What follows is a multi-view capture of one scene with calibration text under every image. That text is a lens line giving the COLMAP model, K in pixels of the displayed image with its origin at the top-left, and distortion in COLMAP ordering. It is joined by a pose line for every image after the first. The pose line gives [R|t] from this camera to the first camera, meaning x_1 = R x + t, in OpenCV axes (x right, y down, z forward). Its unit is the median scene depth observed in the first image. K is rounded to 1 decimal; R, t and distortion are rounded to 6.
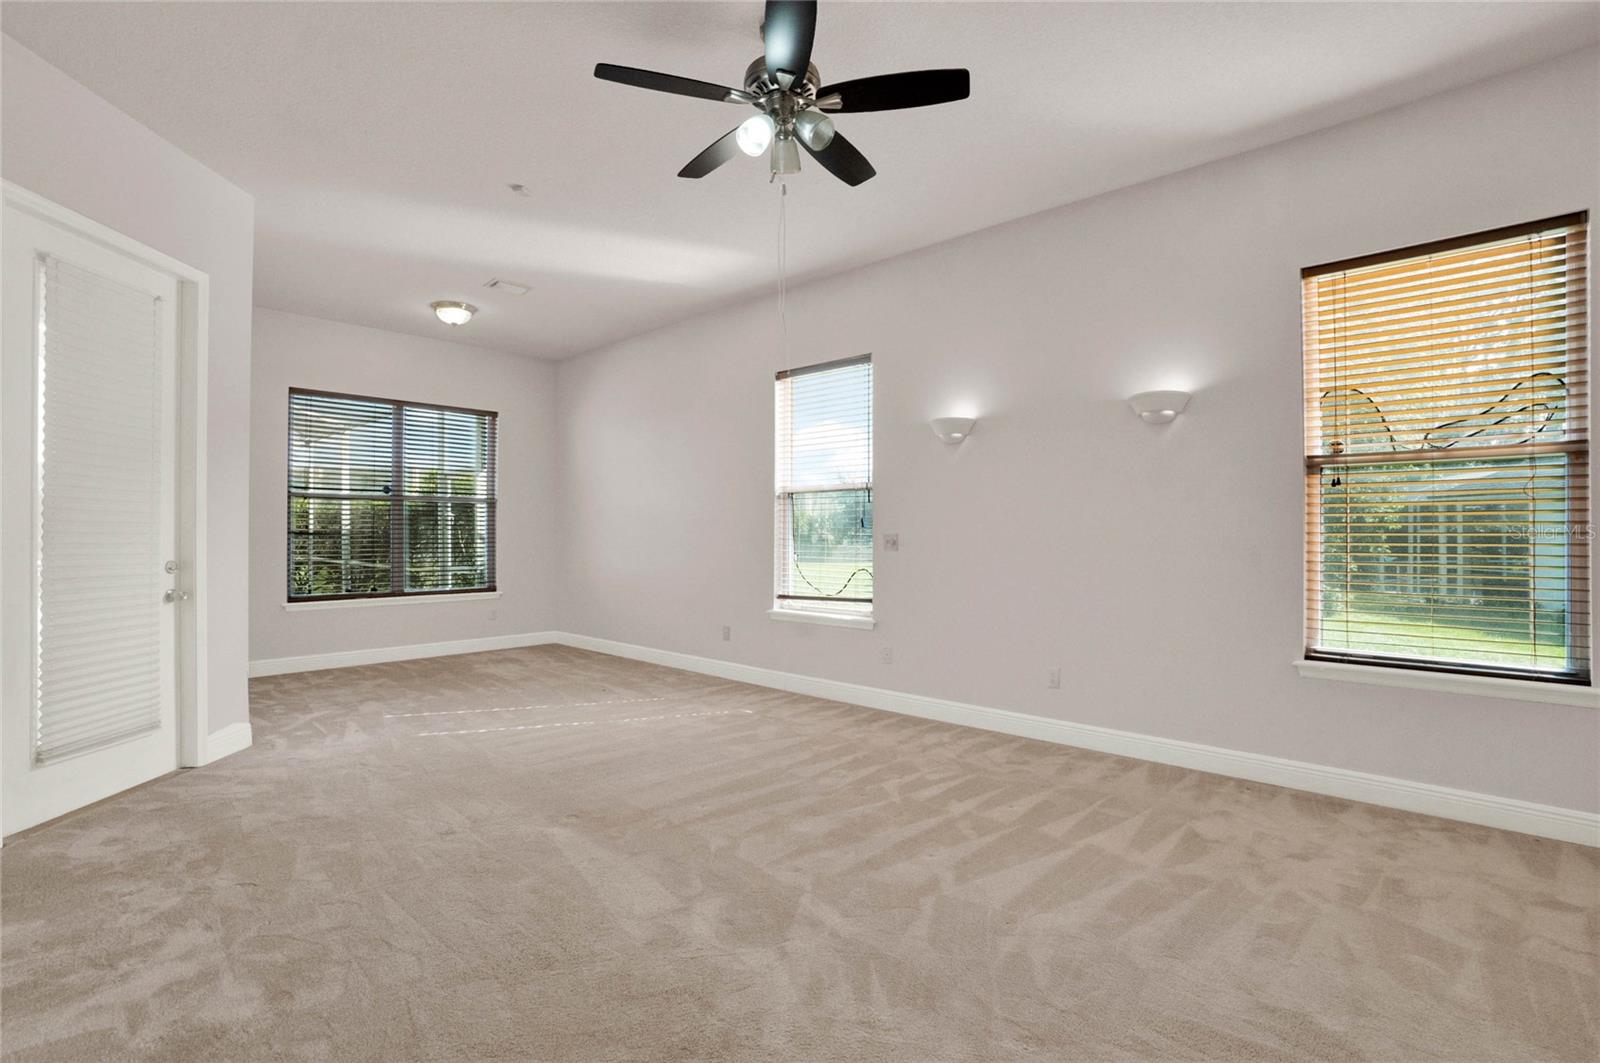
lens RADIAL K [[724.9, 0, 800.7], [0, 724.9, 525.7], [0, 0, 1]] dist [-0.060817, 0.018407]
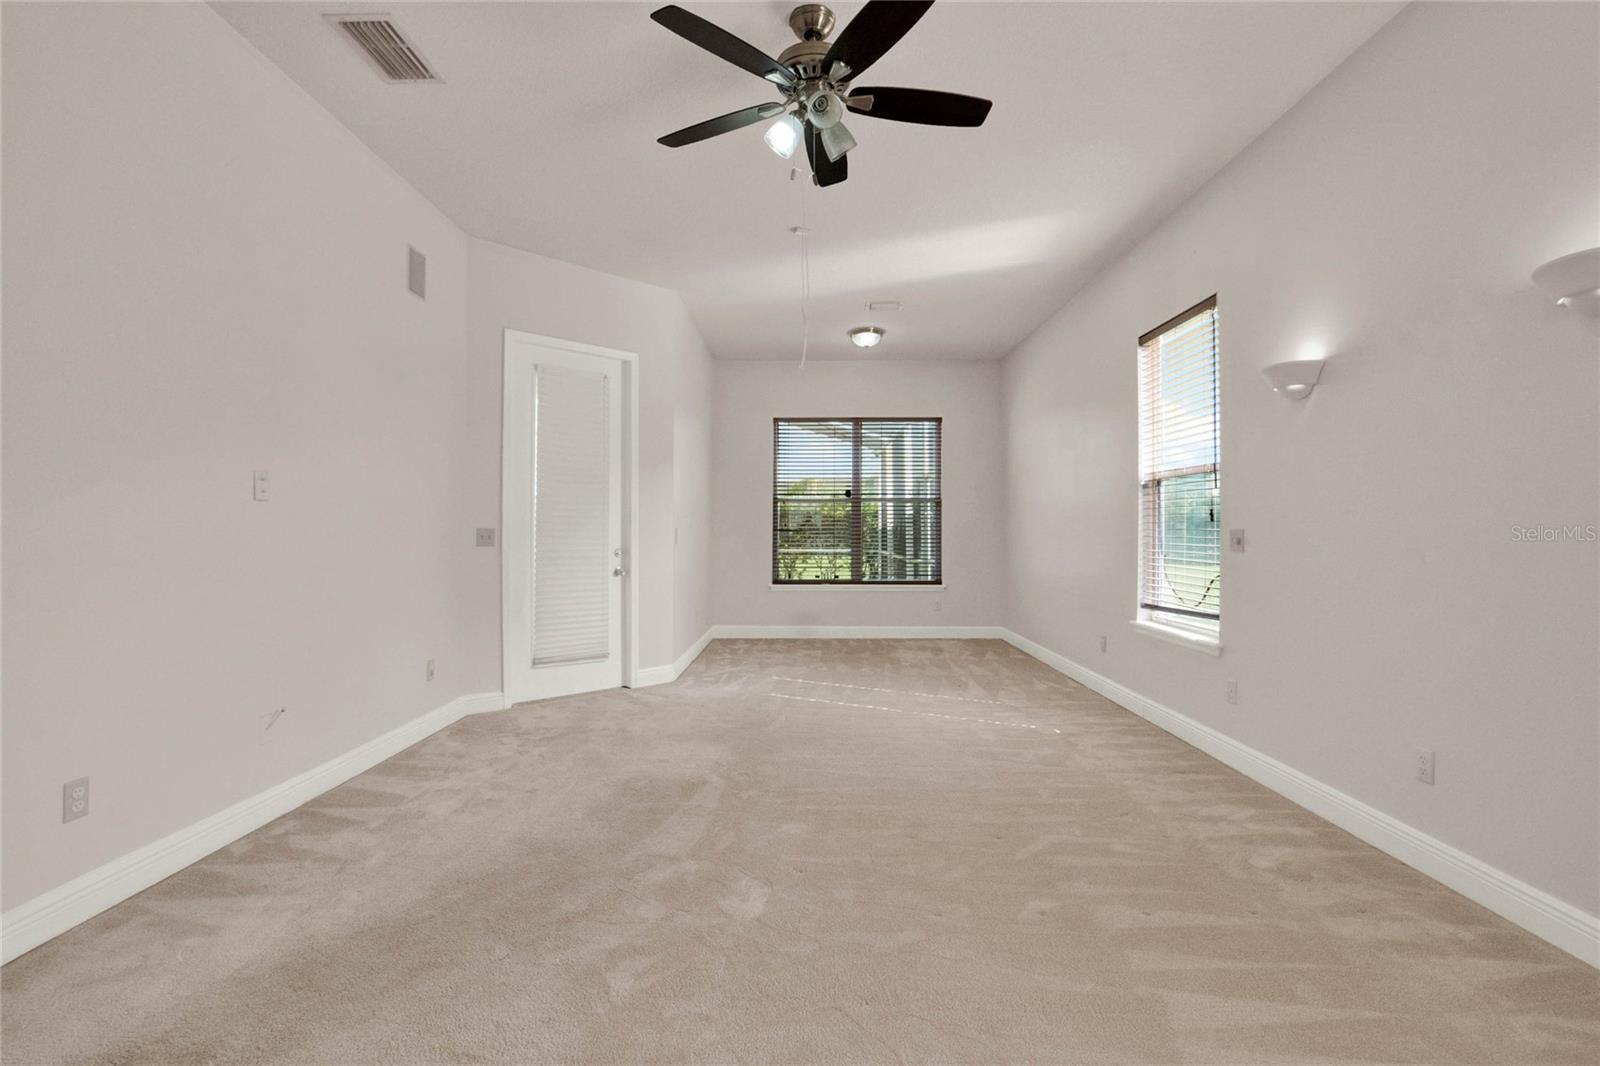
lens RADIAL K [[724.9, 0, 785.4], [0, 724.9, 522.6], [0, 0, 1]] dist [-0.060817, 0.018407]
pose [[0.661273, -0.008939, -0.750092, 0.415709], [0.008194, 0.999955, -0.004693, 0.004045], [0.750100, -0.003042, 0.661317, 0.192991]]
